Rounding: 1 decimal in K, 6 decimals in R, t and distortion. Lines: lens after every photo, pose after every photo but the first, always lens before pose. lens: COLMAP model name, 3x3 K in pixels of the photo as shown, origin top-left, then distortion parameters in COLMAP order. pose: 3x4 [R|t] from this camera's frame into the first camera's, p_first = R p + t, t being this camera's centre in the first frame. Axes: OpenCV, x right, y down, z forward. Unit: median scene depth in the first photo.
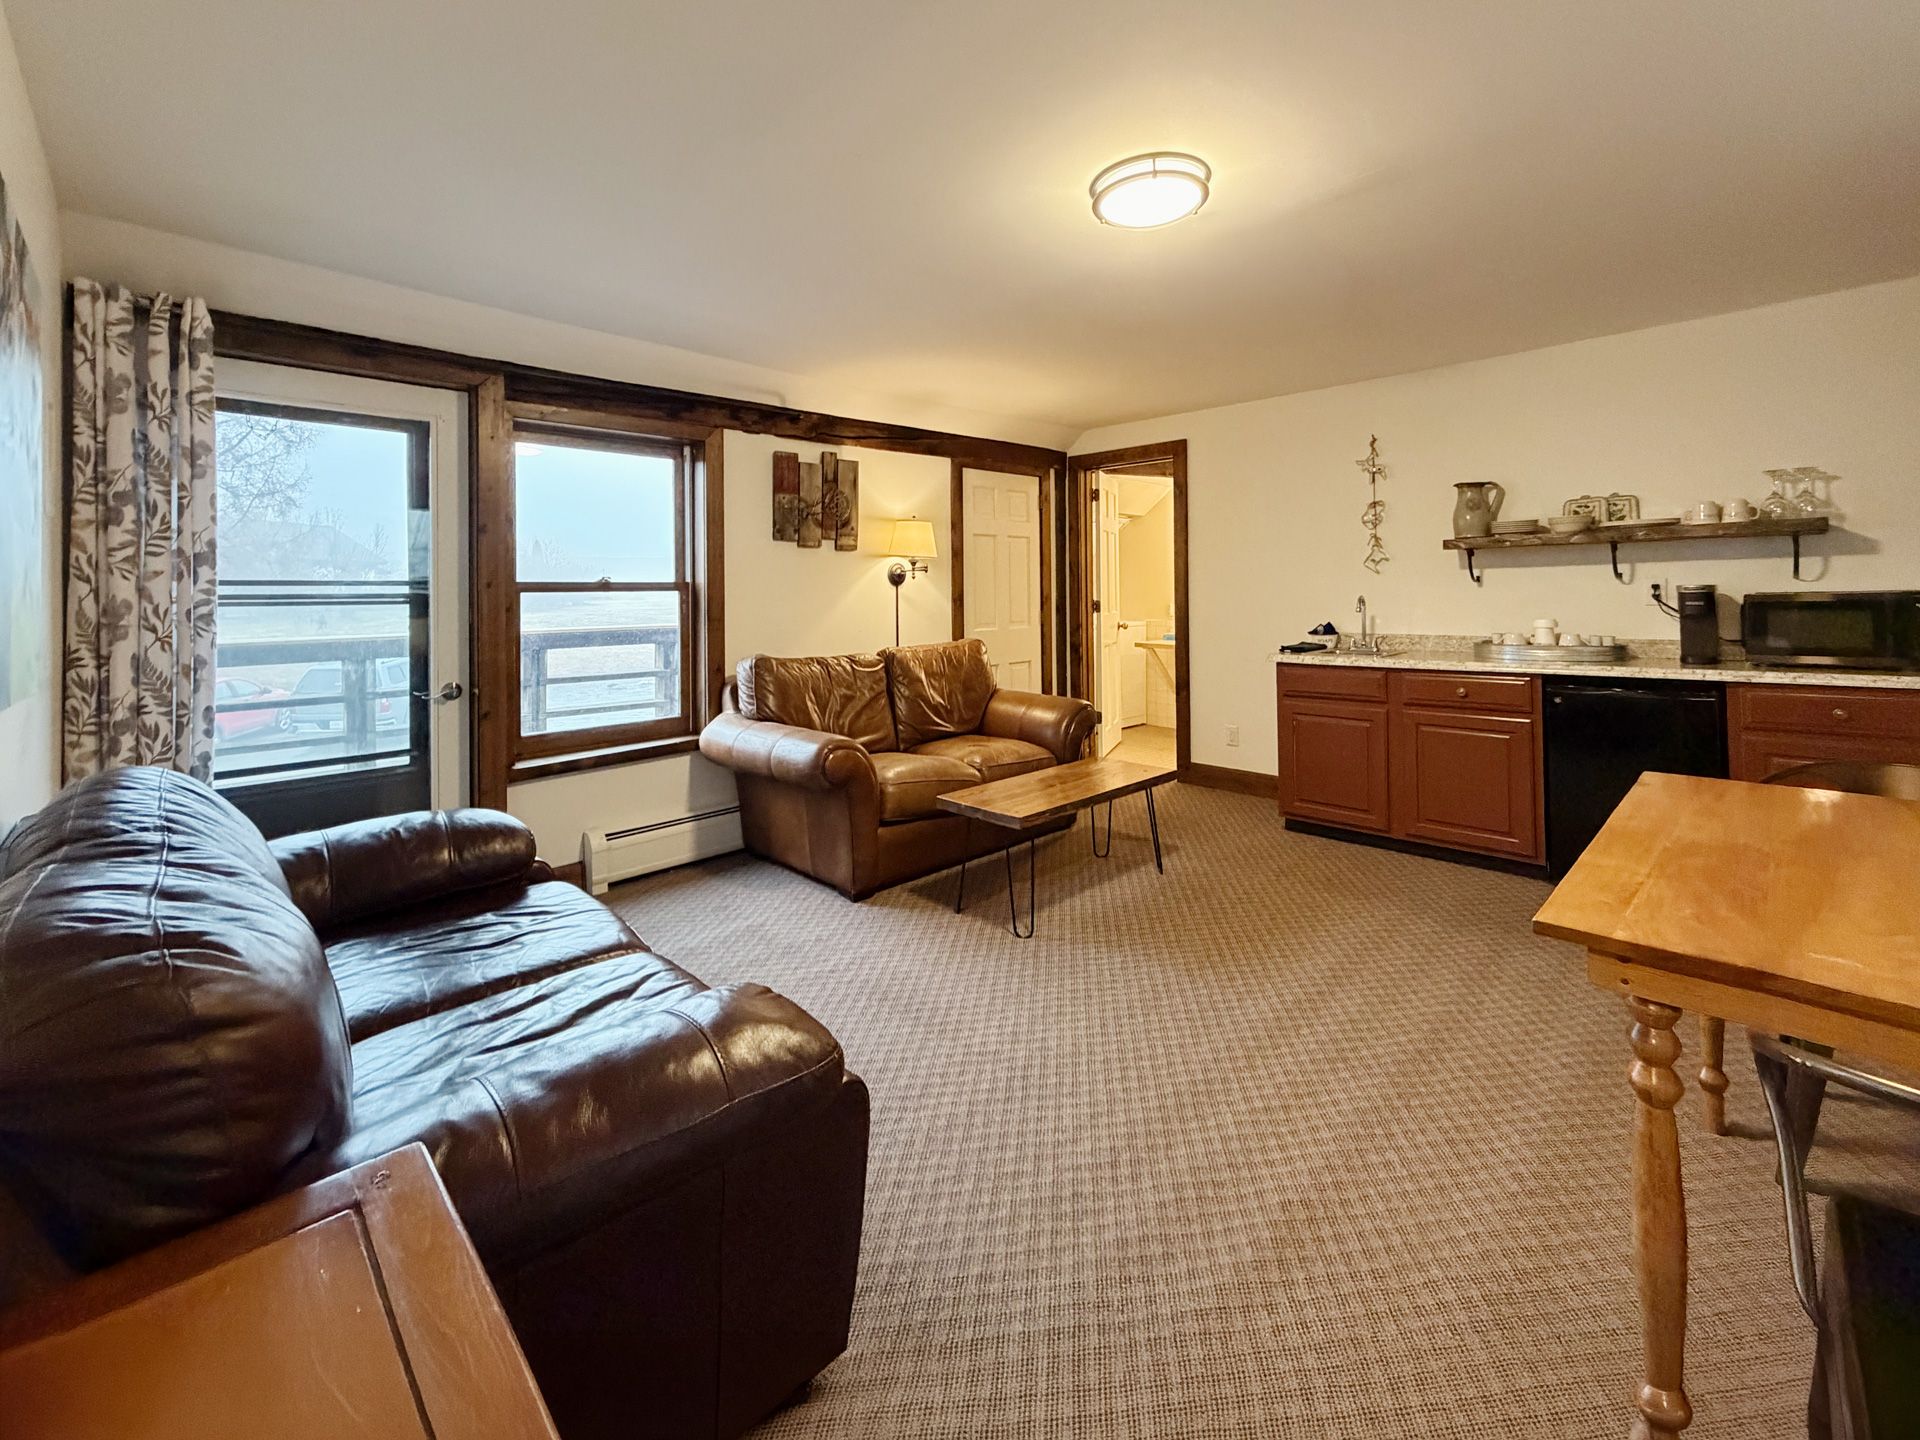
lens RADIAL K [[799.8, 0, 955.5], [0, 799.8, 581.1], [0, 0, 1]] dist [0.001102, 0.000039]
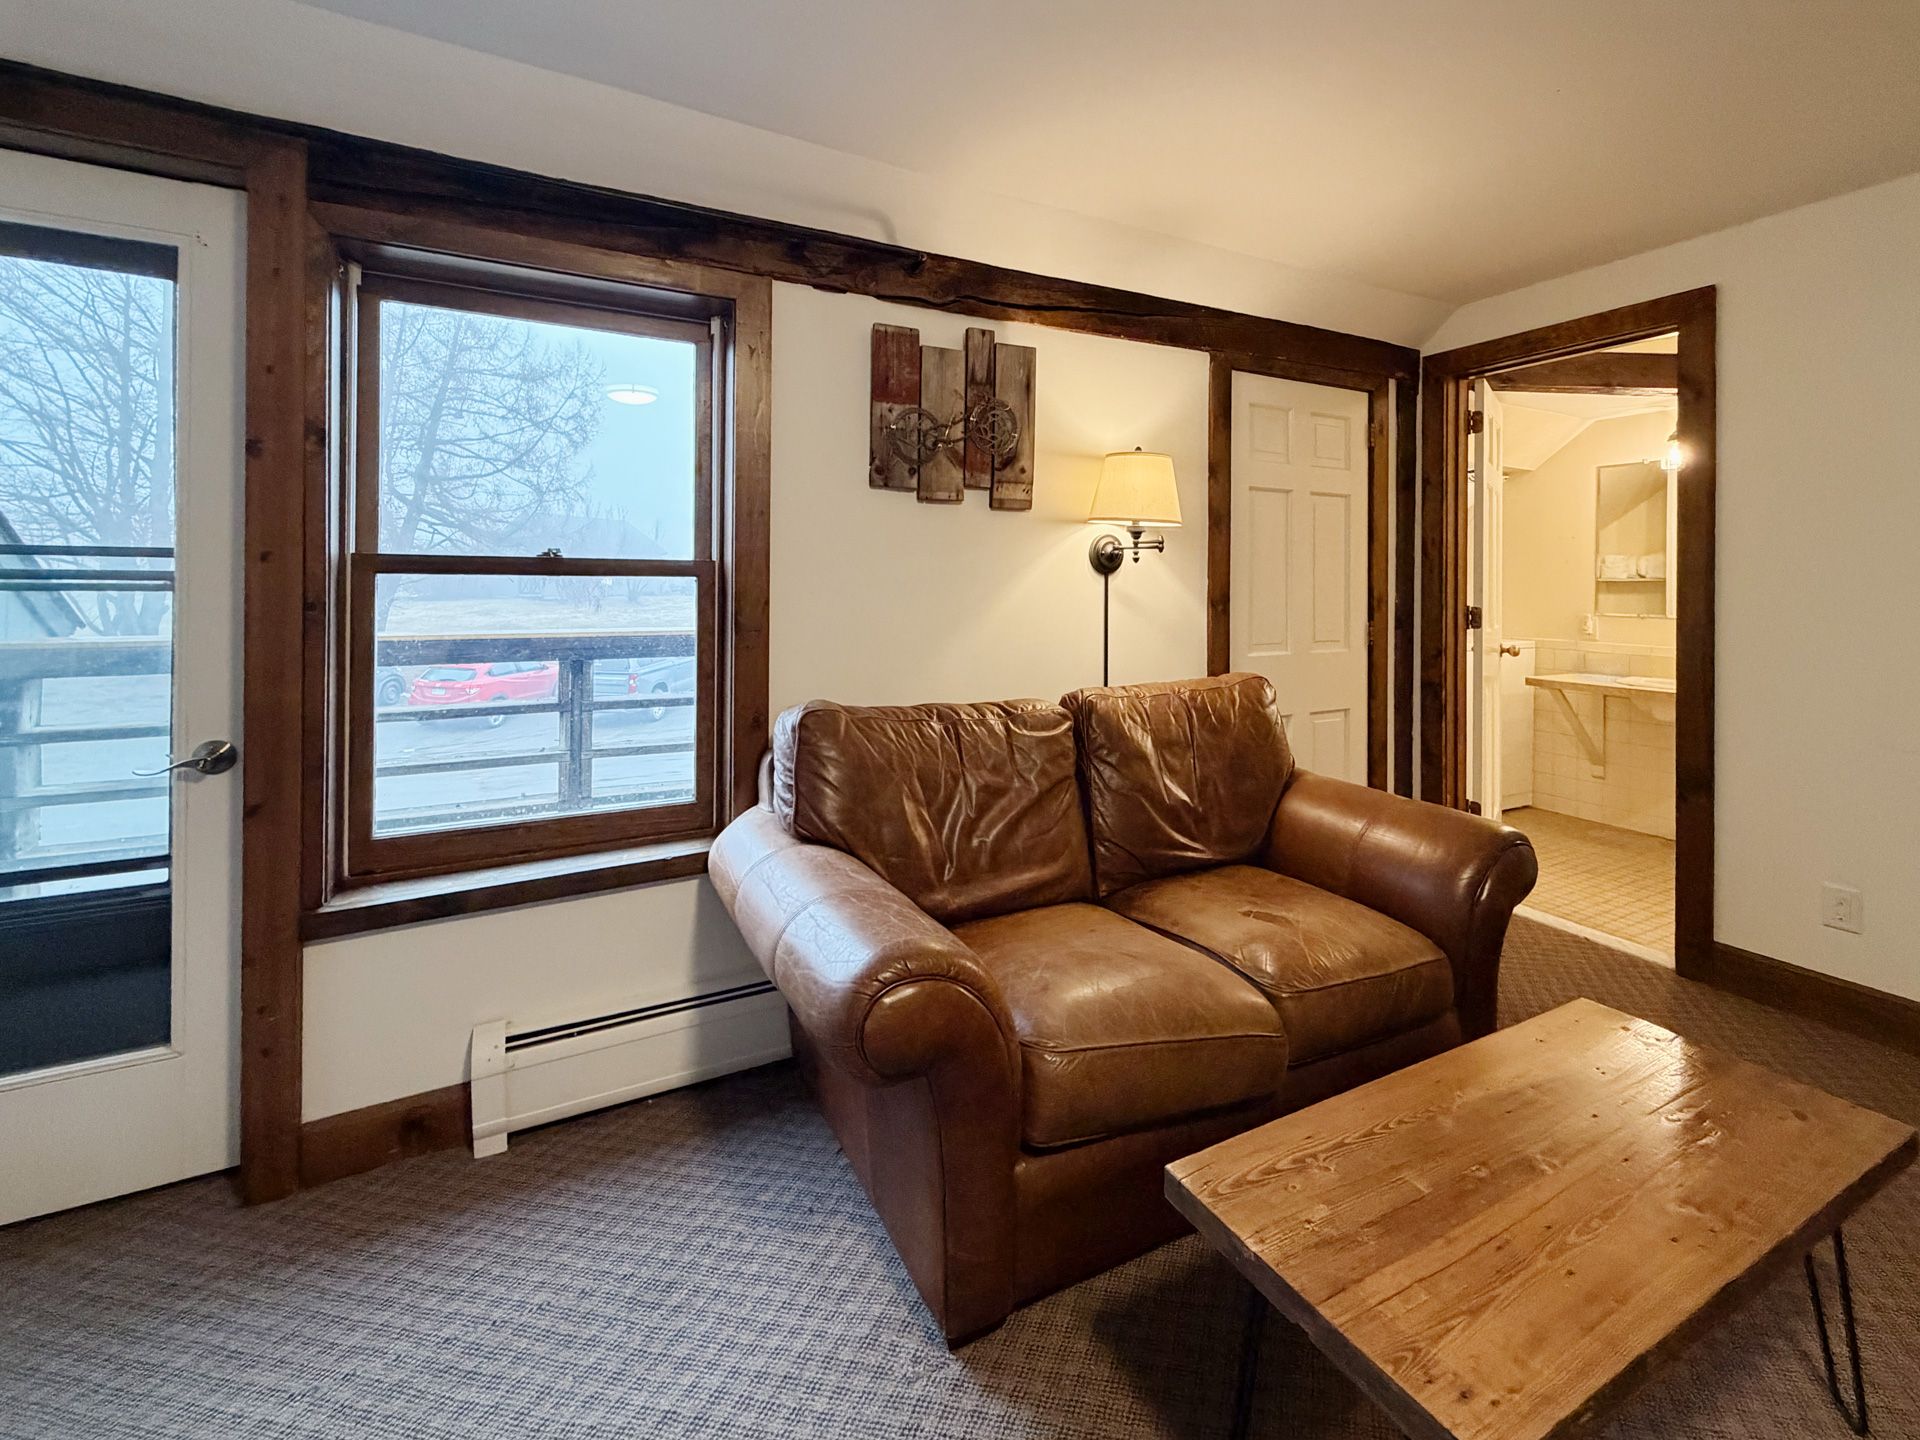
lens RADIAL K [[776.3, 0, 945.0], [0, 776.3, 582.7], [0, 0, 1]] dist [-0.000551, -0.000142]
pose [[0.948506, 0.015446, -0.316382, -0.009493], [-0.012870, 0.999865, 0.010228, 0.008642], [0.316498, -0.005629, 0.948577, 0.534619]]
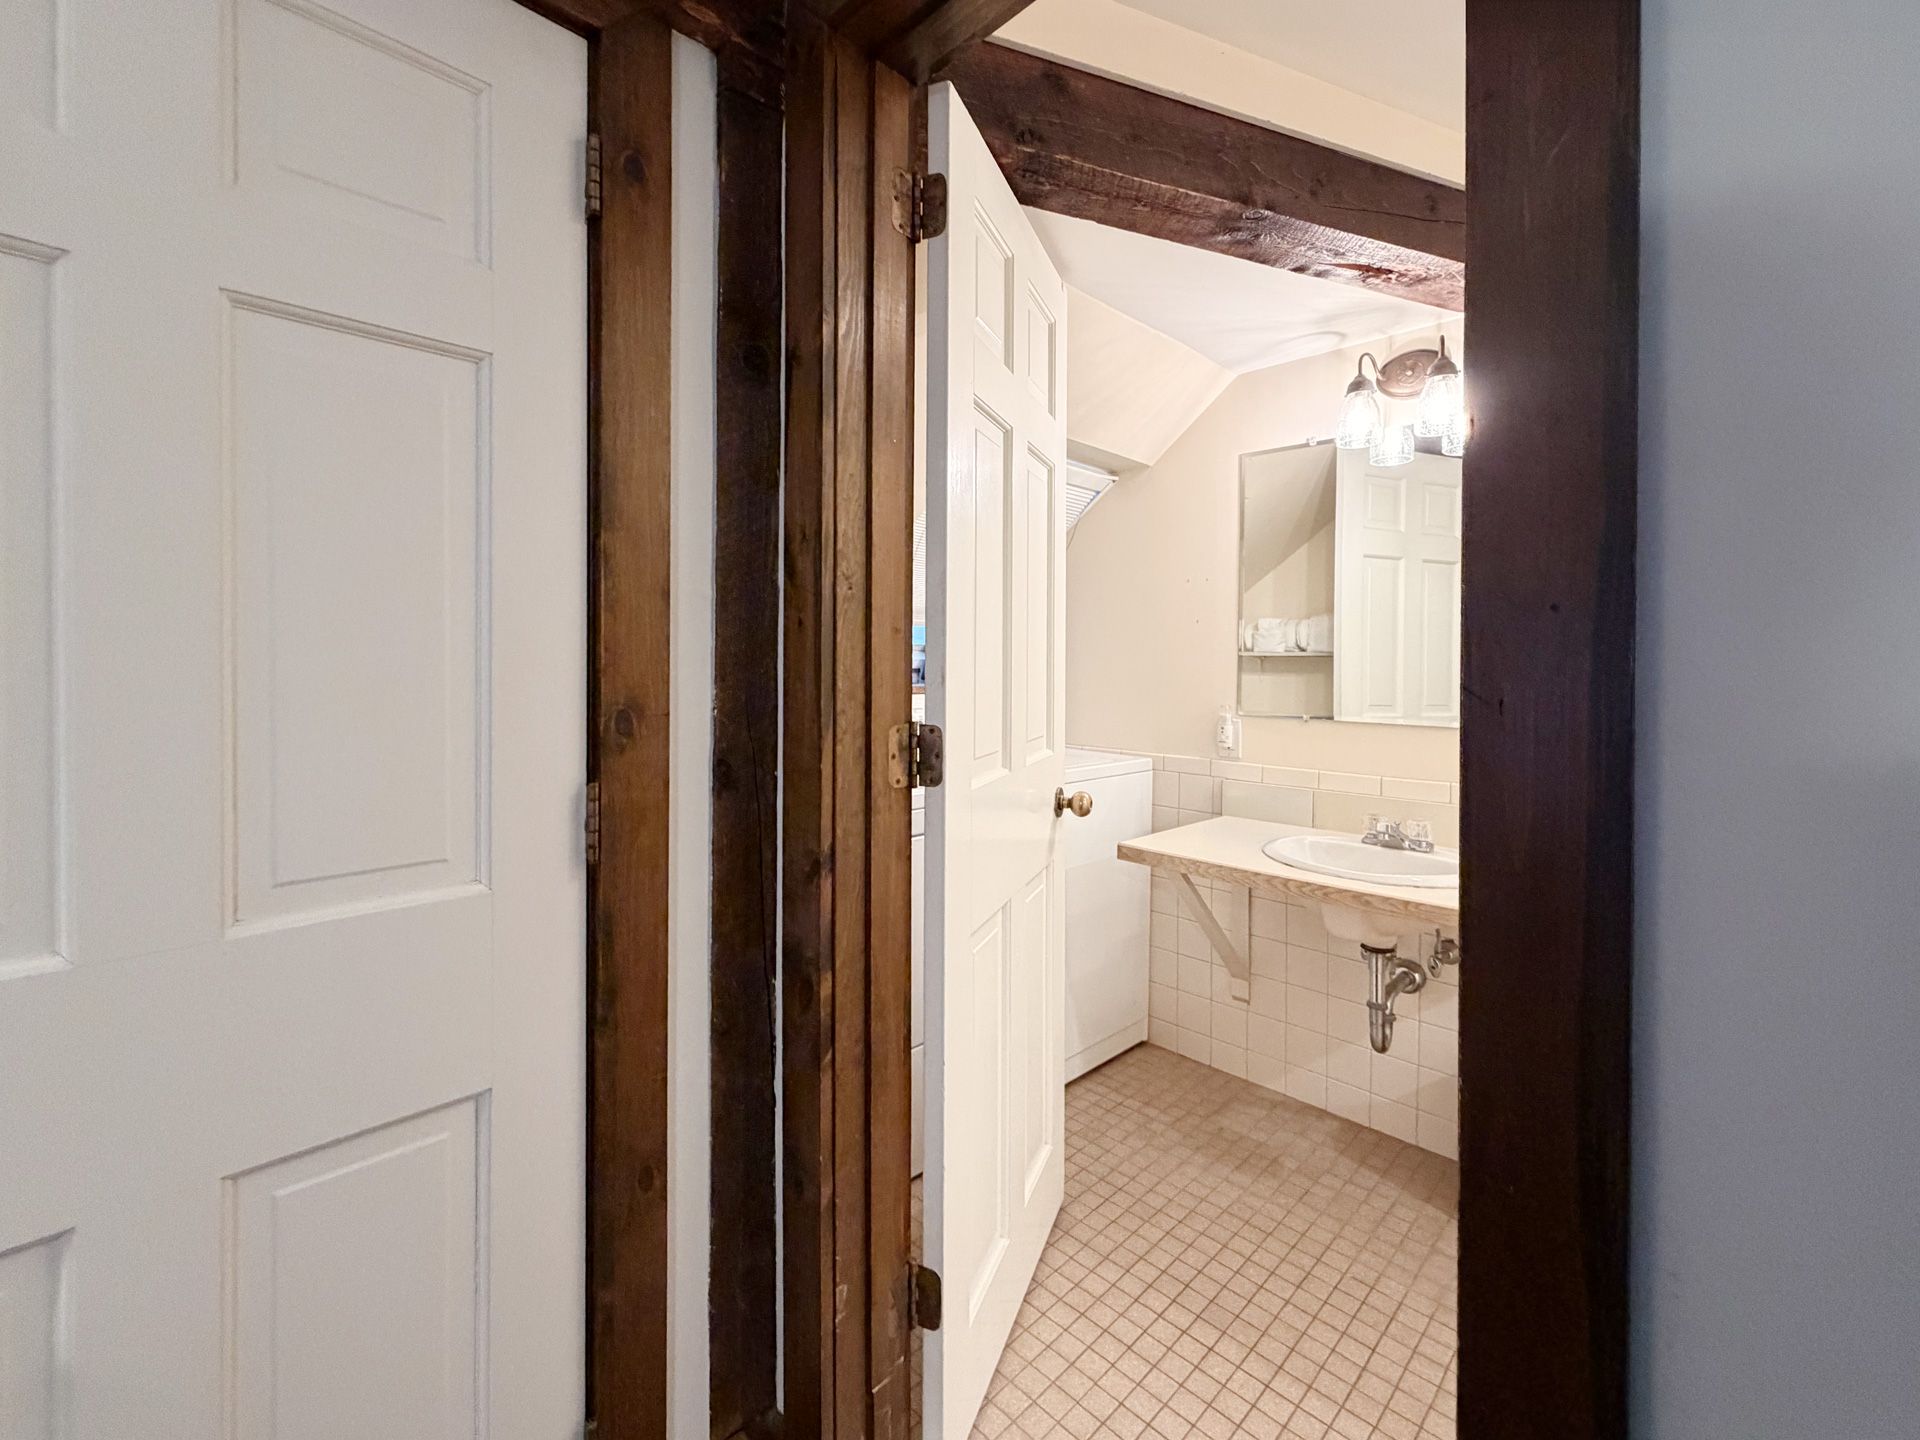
lens RADIAL K [[802.9, 0, 950.9], [0, 802.9, 667.6], [0, 0, 1]] dist [0.000804, -0.000059]
pose [[0.999905, 0.013703, 0.001421, 0.273430], [-0.013725, 0.999773, 0.016316, 0.008527], [-0.001197, -0.016334, 0.999866, 1.194564]]
